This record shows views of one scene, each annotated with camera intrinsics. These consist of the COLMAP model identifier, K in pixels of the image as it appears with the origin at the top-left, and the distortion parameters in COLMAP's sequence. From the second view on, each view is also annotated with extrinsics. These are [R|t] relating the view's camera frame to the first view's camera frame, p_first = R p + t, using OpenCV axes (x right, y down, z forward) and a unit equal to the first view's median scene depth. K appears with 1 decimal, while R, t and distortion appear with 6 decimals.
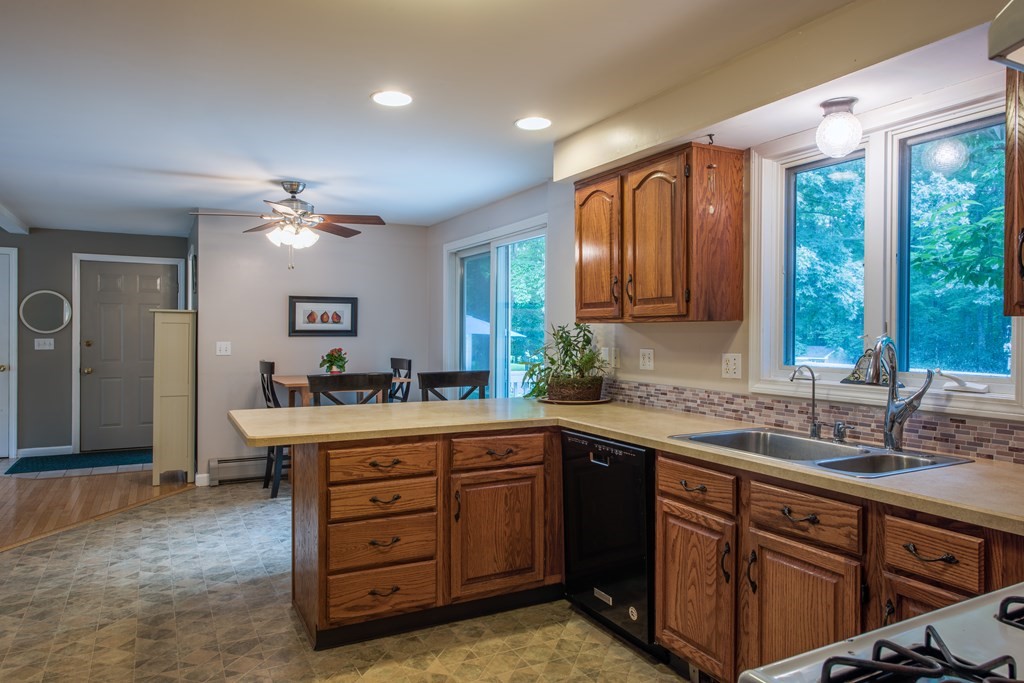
lens RADIAL K [[676.4, 0, 513.9], [0, 676.4, 338.1], [0, 0, 1]] dist [0.001216, 0.006591]
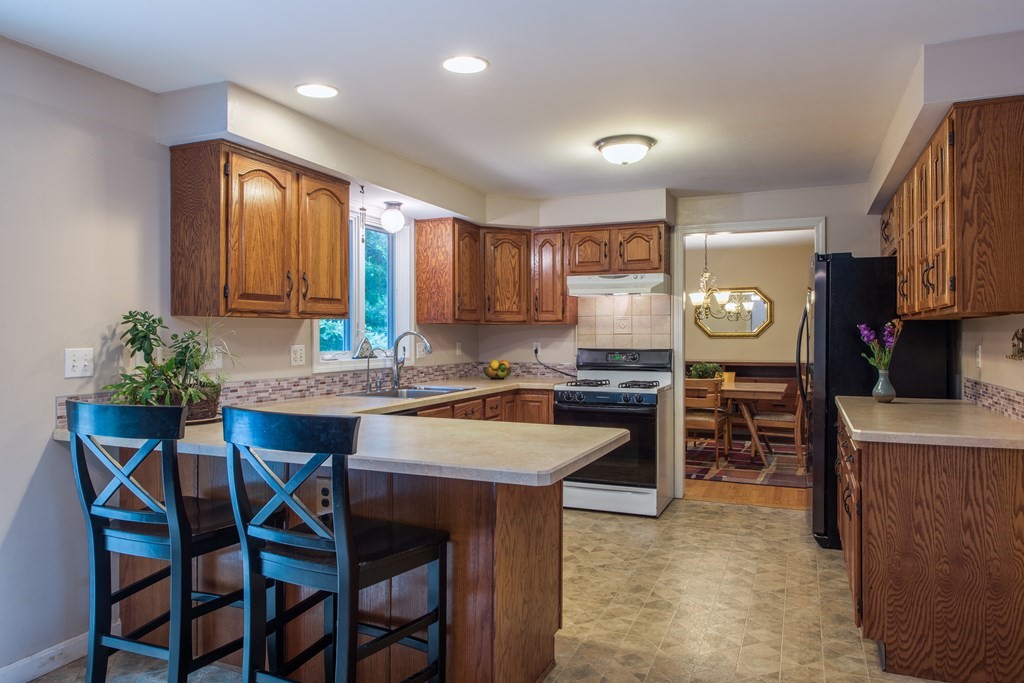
lens RADIAL K [[676.4, 0, 512.4], [0, 676.4, 337.5], [0, 0, 1]] dist [0.001216, 0.006591]
pose [[-0.627080, -0.006936, 0.778924, -0.818133], [0.005231, 0.999900, 0.013114, -0.005169], [-0.778938, 0.012298, -0.626981, 1.353611]]
